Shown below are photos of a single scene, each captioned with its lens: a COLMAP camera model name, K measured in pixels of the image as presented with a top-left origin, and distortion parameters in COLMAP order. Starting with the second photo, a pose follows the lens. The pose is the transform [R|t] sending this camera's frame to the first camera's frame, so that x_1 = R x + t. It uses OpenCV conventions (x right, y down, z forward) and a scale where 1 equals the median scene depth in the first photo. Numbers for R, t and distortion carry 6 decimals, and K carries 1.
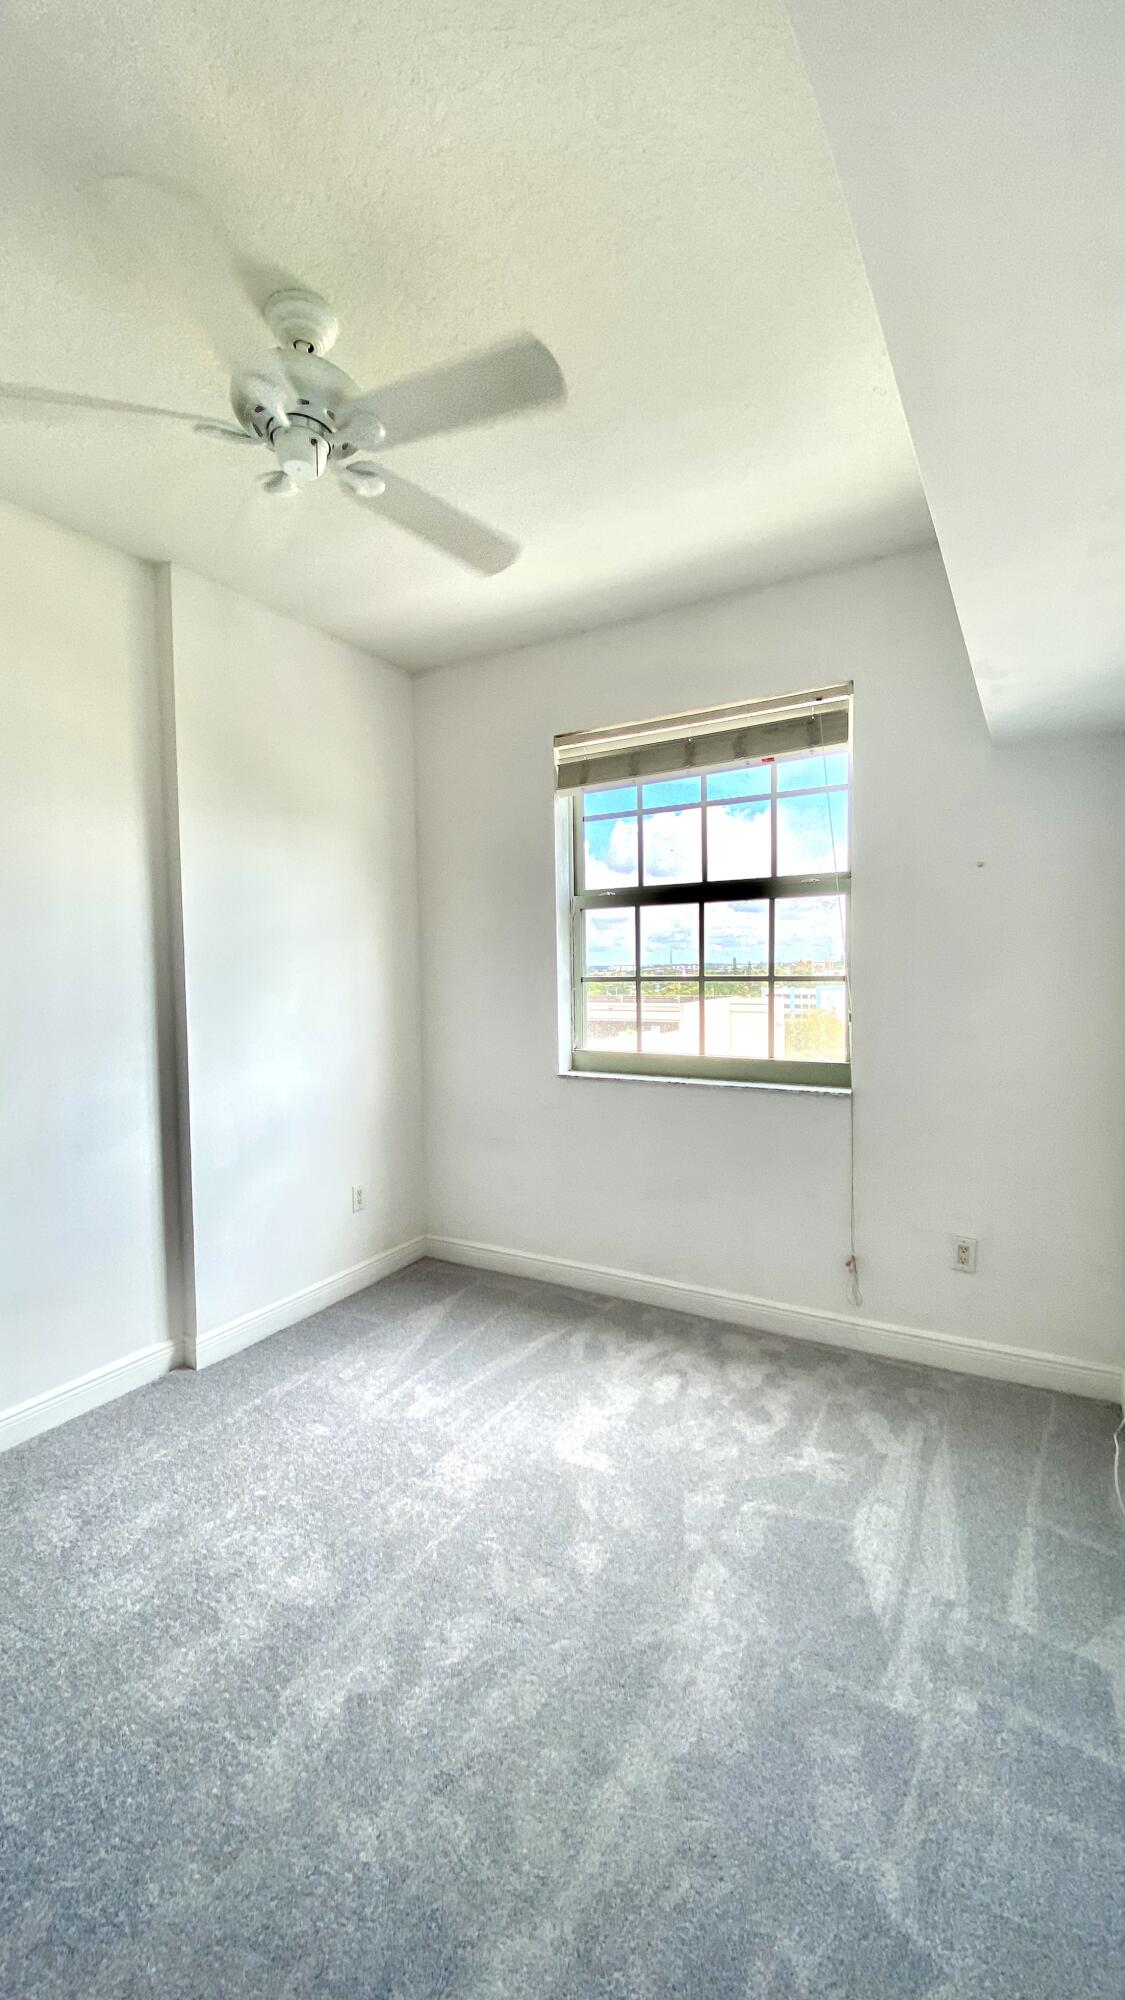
lens RADIAL K [[815.3, 0, 551.3], [0, 815.3, 995.5], [0, 0, 1]] dist [-0.018726, -0.002366]
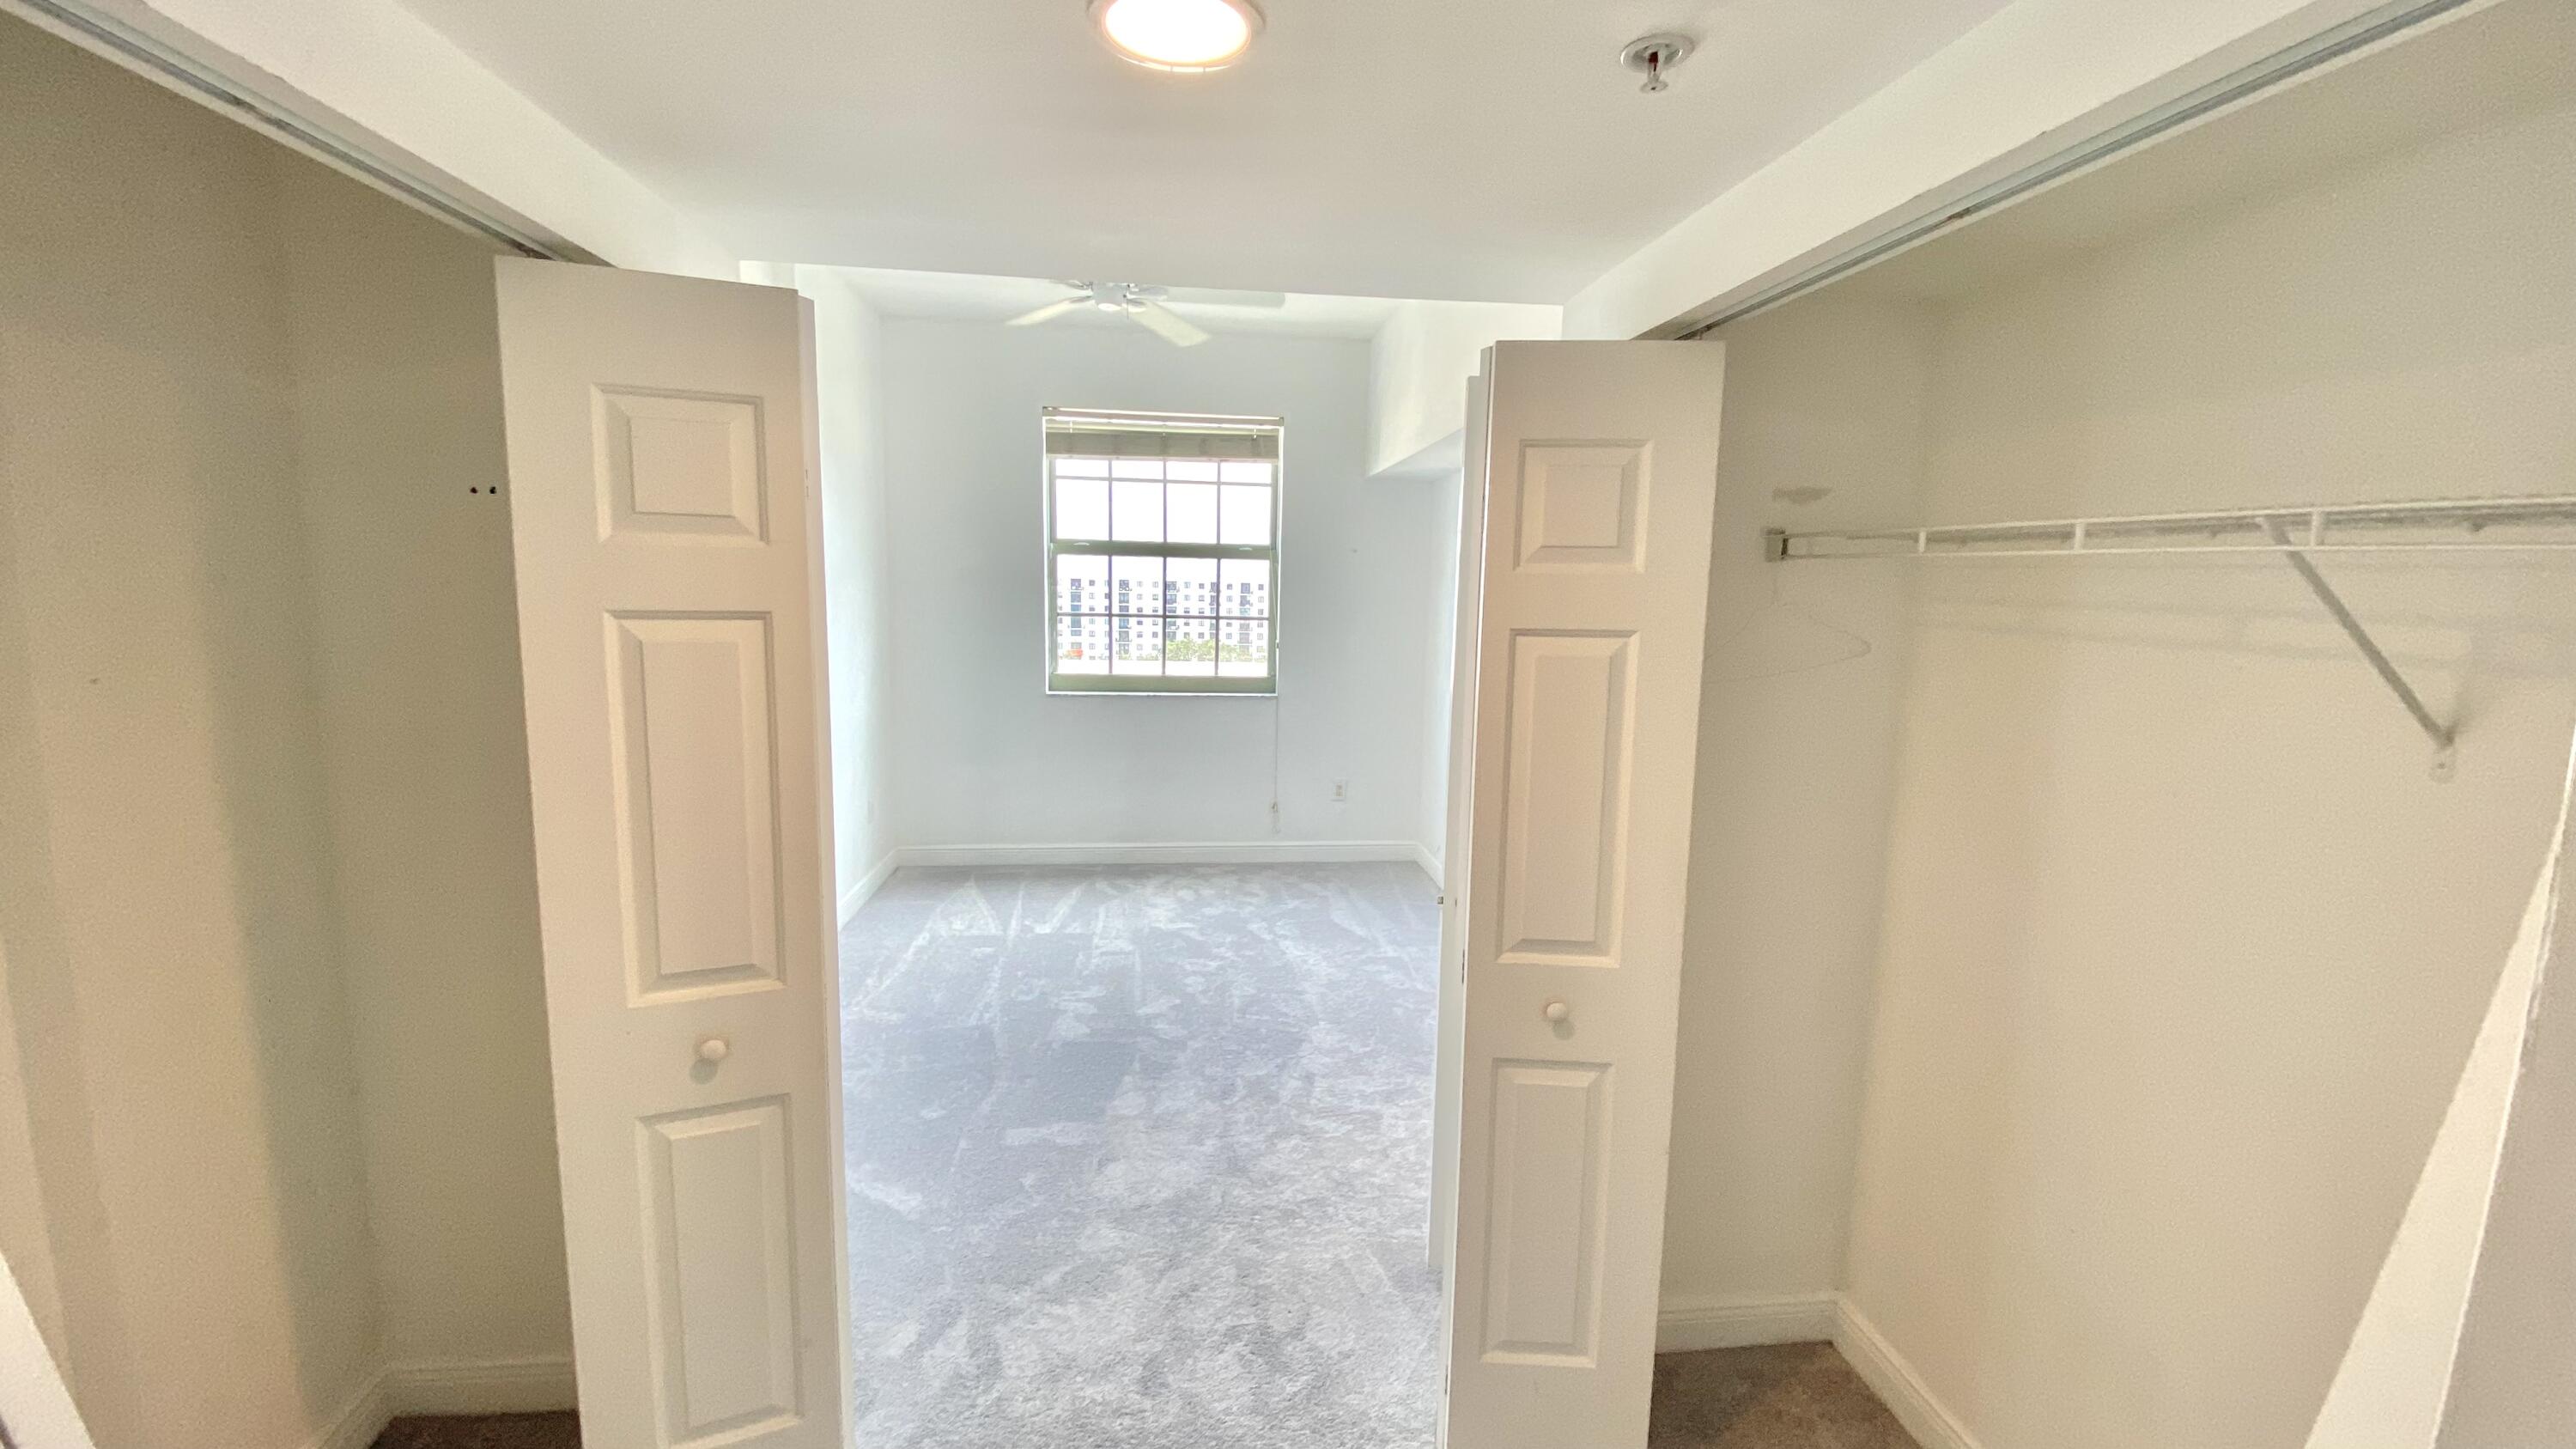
lens RADIAL K [[1050.2, 0, 1291.4], [0, 1050.2, 740.9], [0, 0, 1]] dist [-0.018726, -0.002366]
pose [[0.781516, -0.046545, 0.622146, -0.827695], [-0.011662, 0.995949, 0.089159, 0.031547], [-0.623776, -0.076935, 0.777807, -0.545250]]
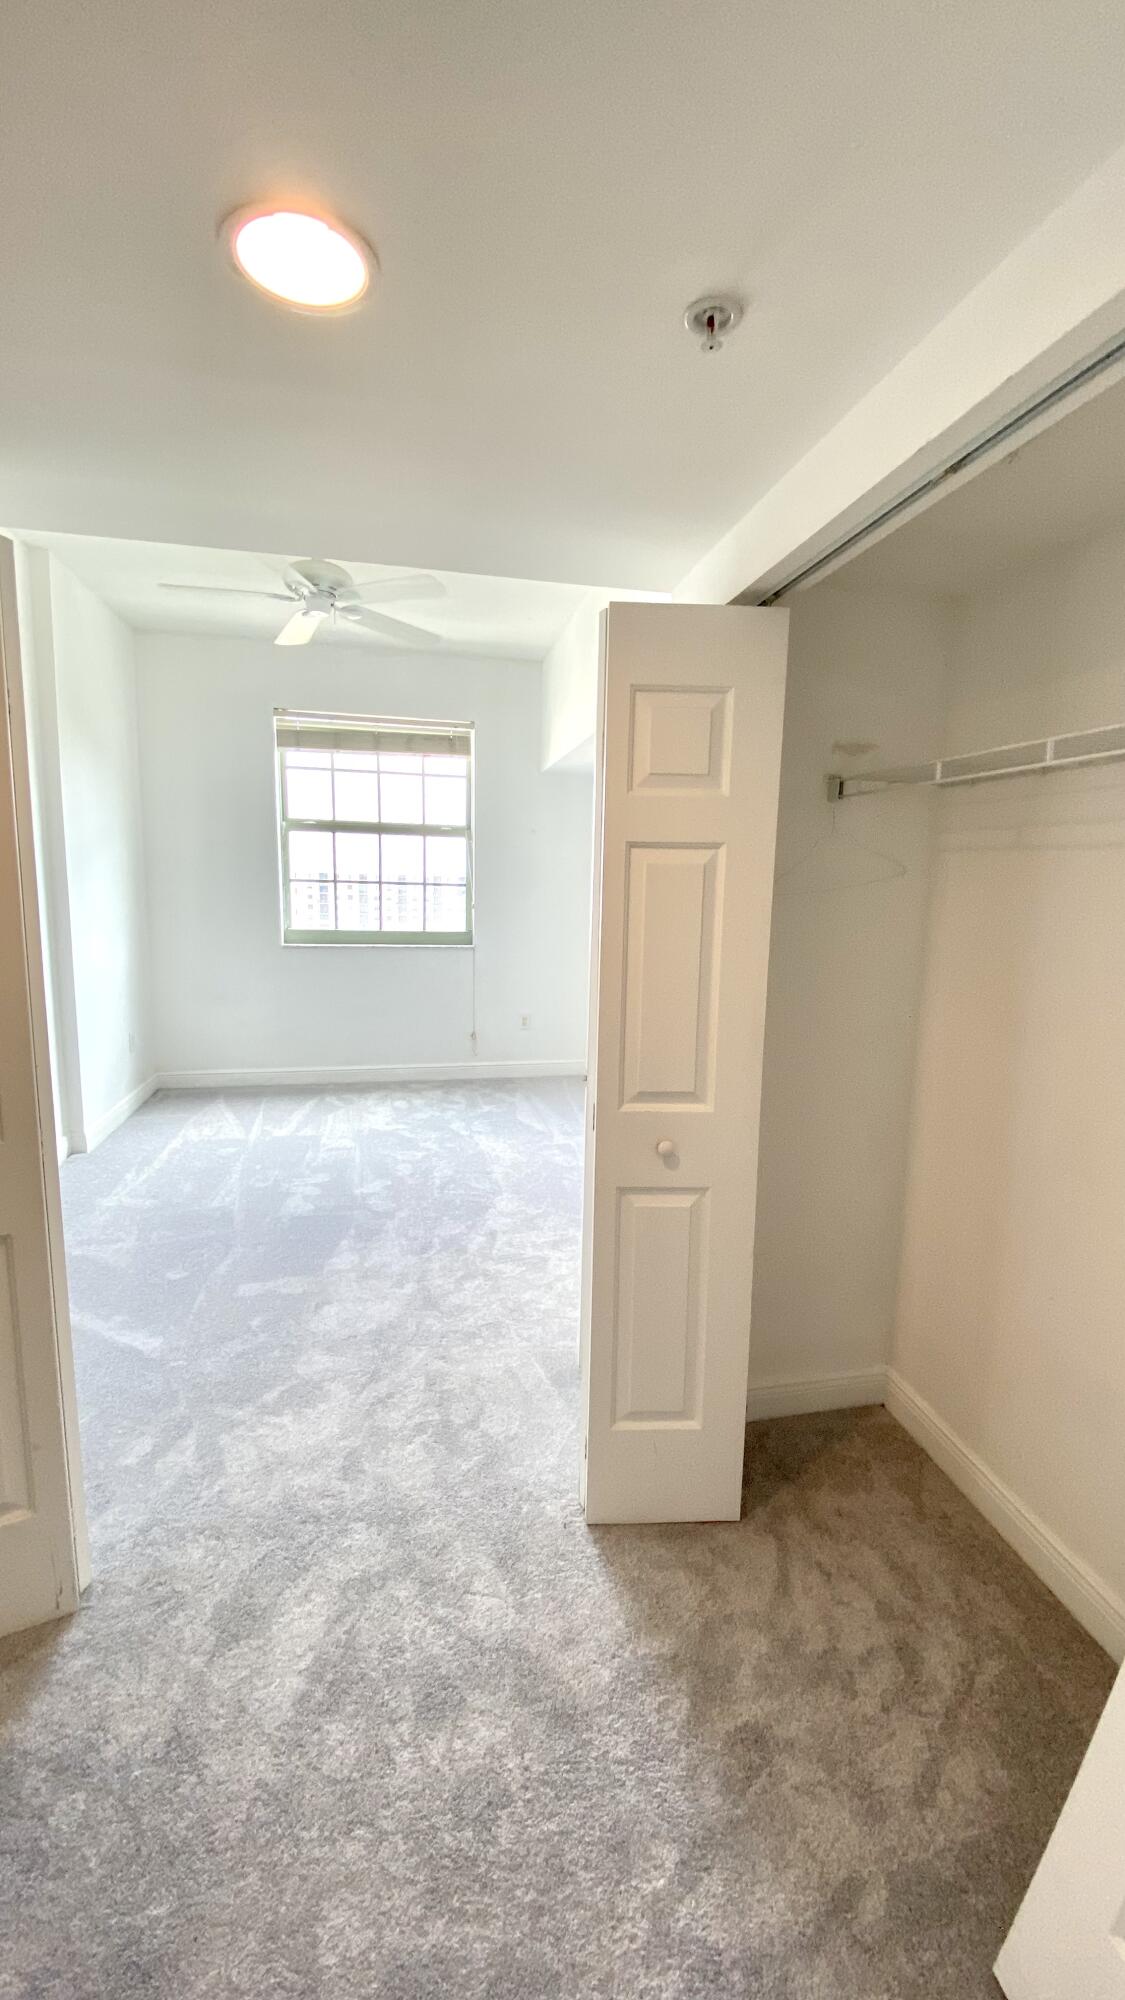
lens RADIAL K [[815.3, 0, 595.4], [0, 815.3, 1025.7], [0, 0, 1]] dist [-0.018726, -0.002366]
pose [[0.704393, -0.075925, 0.705738, -0.785176], [-0.009282, 0.993192, 0.116115, 0.083165], [-0.709750, -0.088341, 0.698893, -0.551869]]
